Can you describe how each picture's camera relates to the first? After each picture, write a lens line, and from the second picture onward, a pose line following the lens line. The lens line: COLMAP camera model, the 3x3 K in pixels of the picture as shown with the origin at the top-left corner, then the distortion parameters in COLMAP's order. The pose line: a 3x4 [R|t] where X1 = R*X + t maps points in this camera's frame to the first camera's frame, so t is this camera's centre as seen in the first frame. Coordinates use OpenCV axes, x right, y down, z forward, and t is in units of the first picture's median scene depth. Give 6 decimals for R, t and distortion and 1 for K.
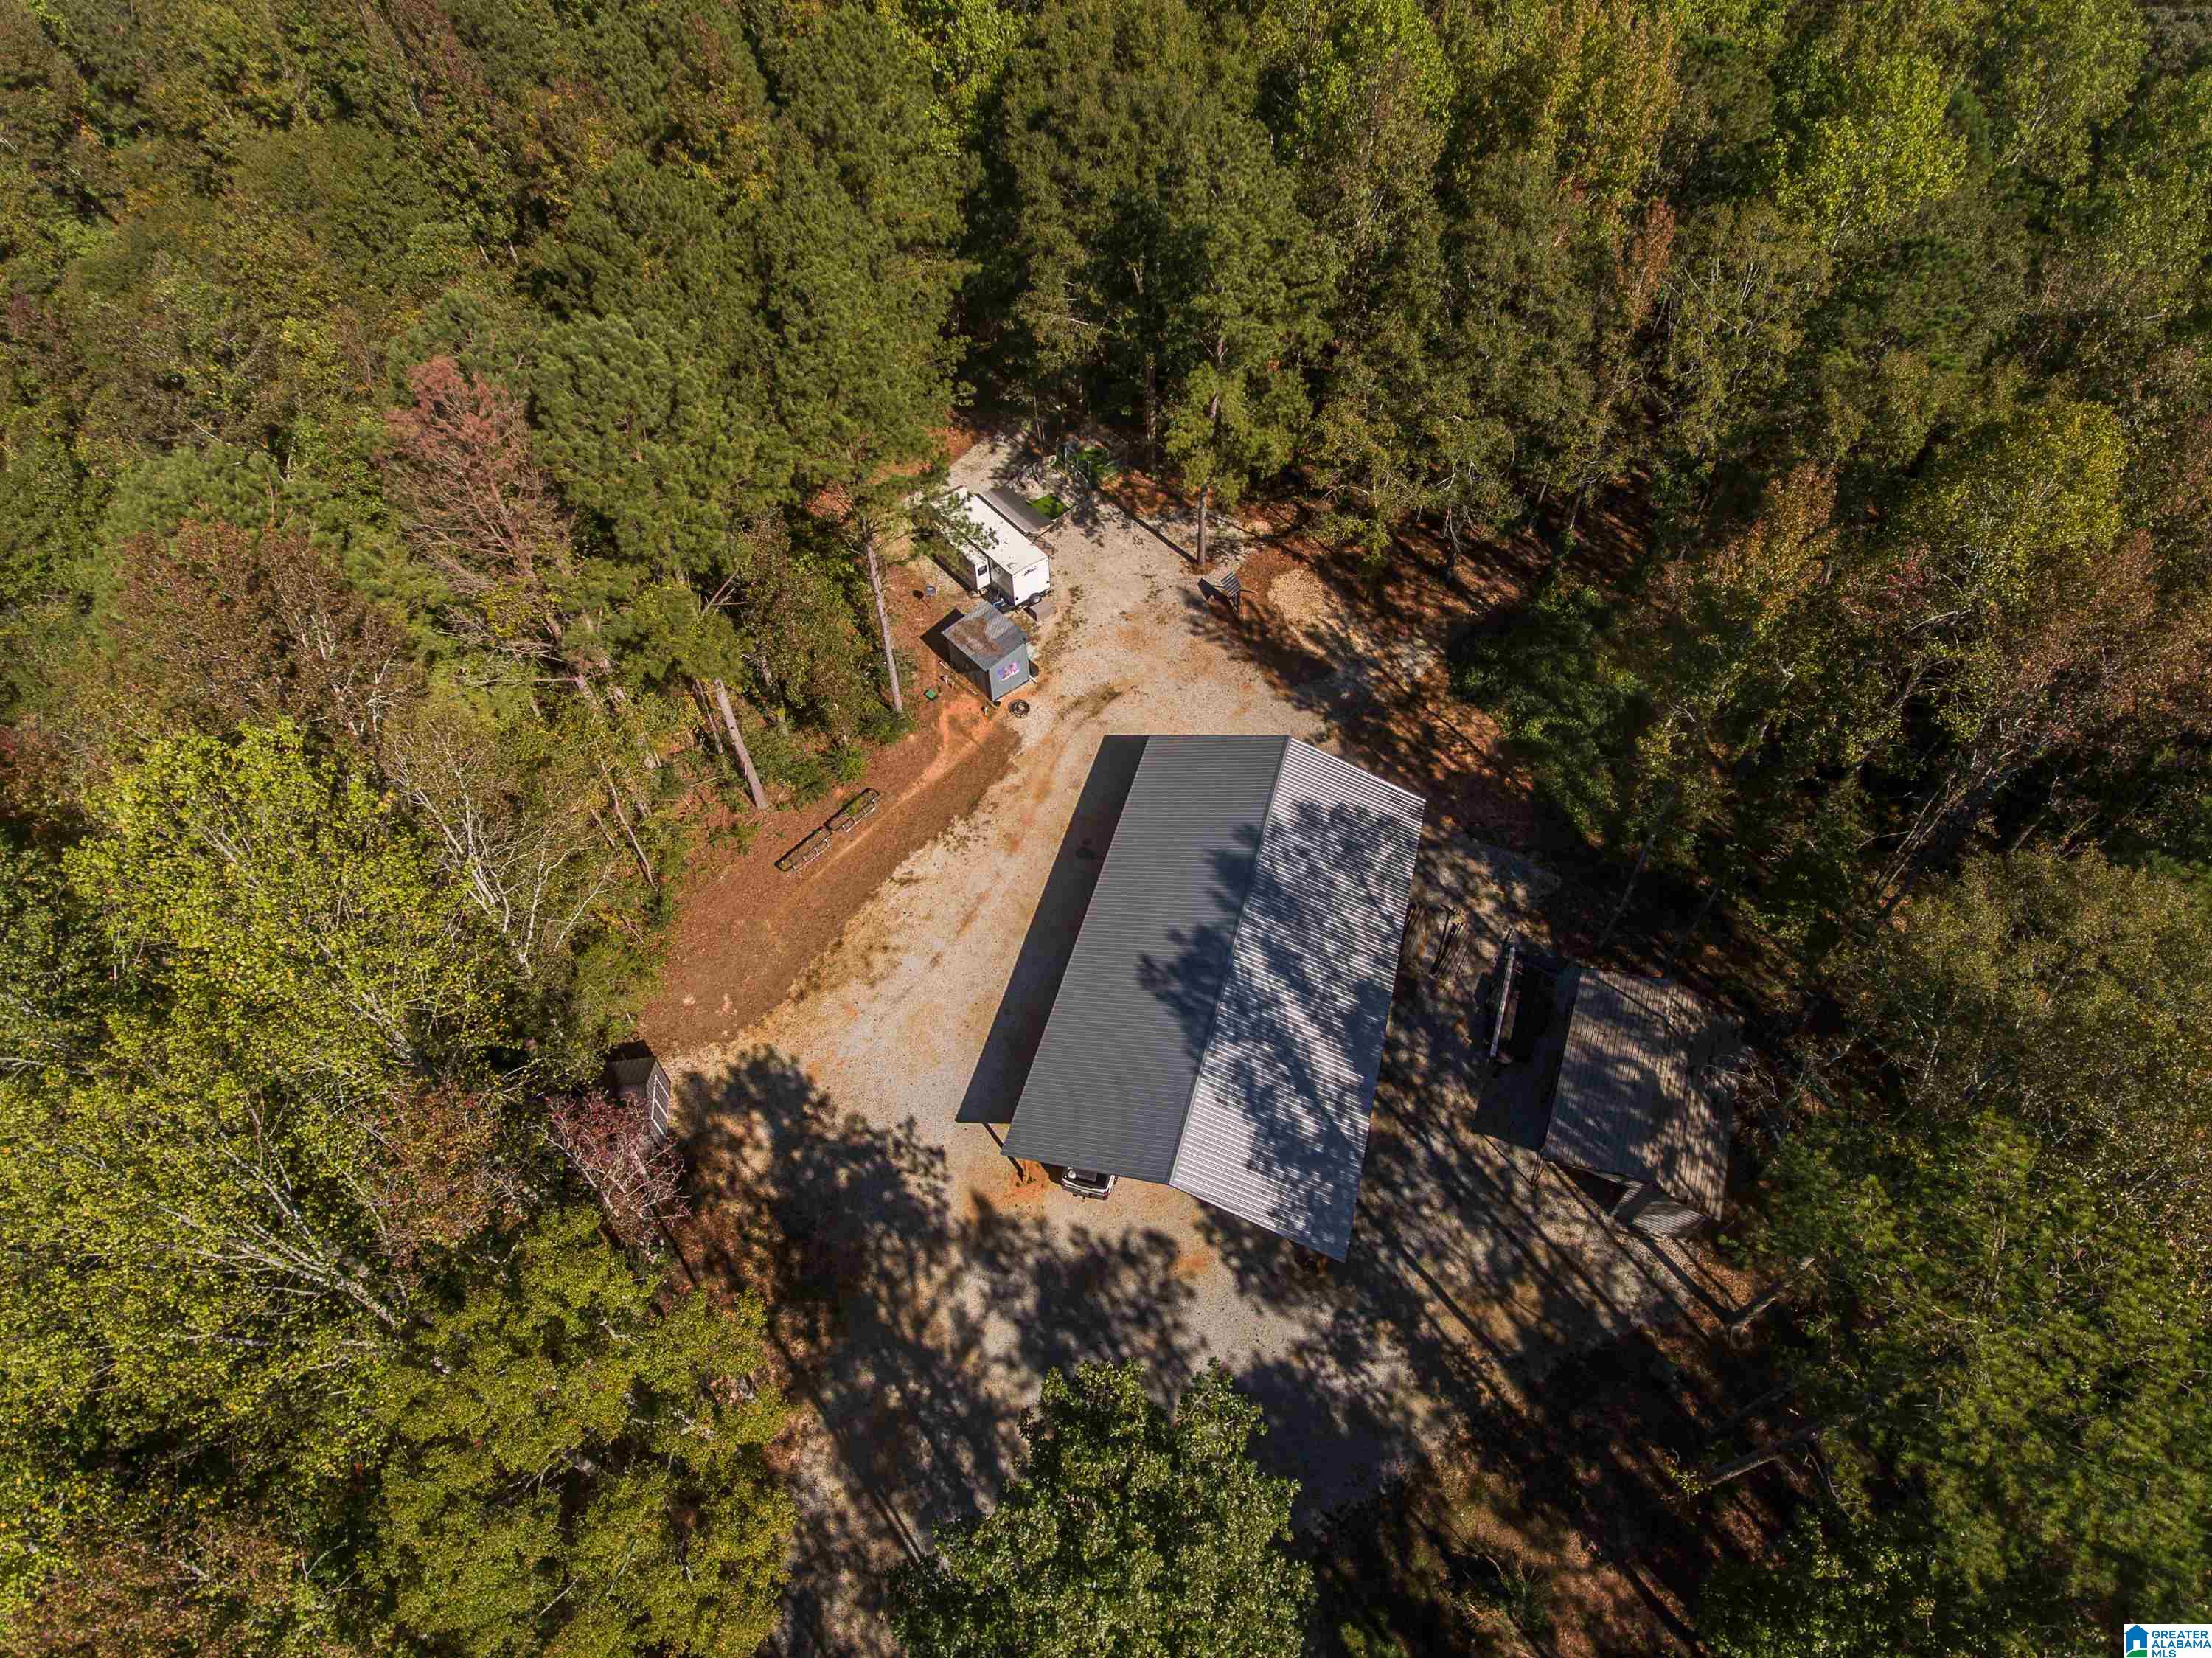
lens RADIAL K [[1306.6, 0, 1106.0], [0, 1306.6, 829.0], [0, 0, 1]] dist [-0.010152, 0.021618]
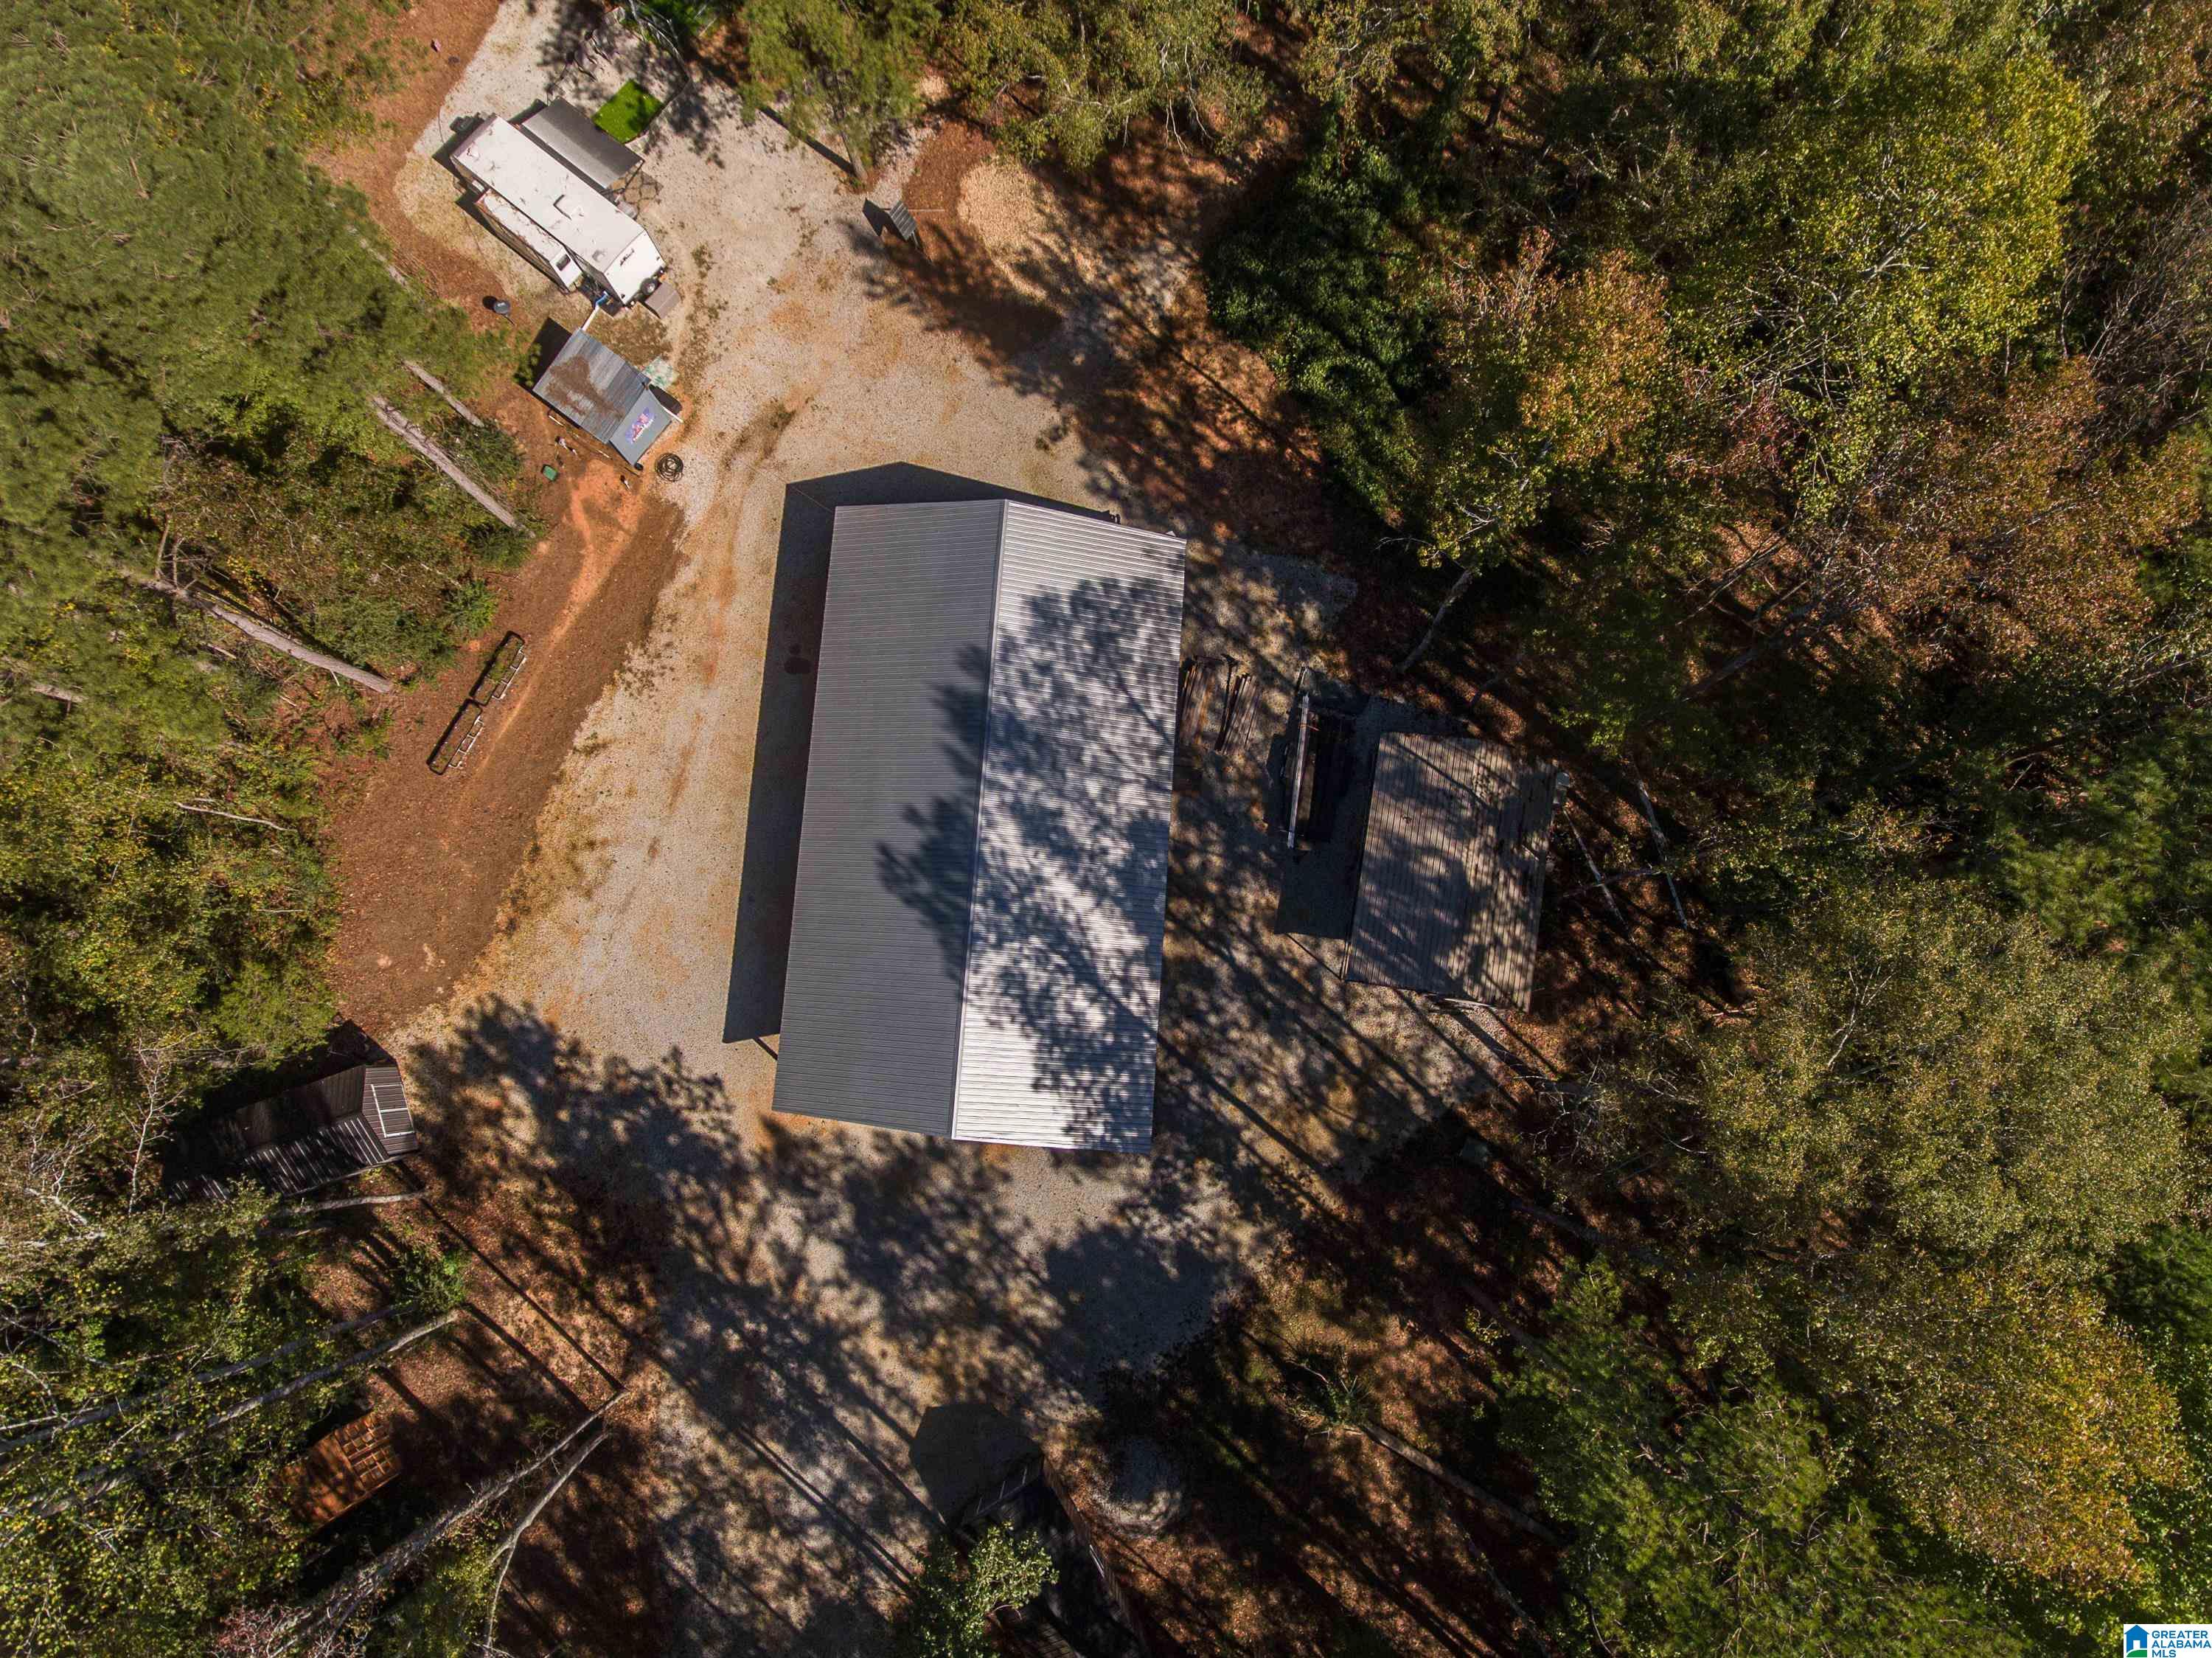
lens RADIAL K [[1306.6, 0, 1106.0], [0, 1306.6, 829.0], [0, 0, 1]] dist [-0.010152, 0.021618]
pose [[0.977605, -0.207887, 0.032741, 0.148534], [0.166401, 0.858818, 0.484501, -0.305028], [-0.128840, -0.468203, 0.874178, 0.239023]]
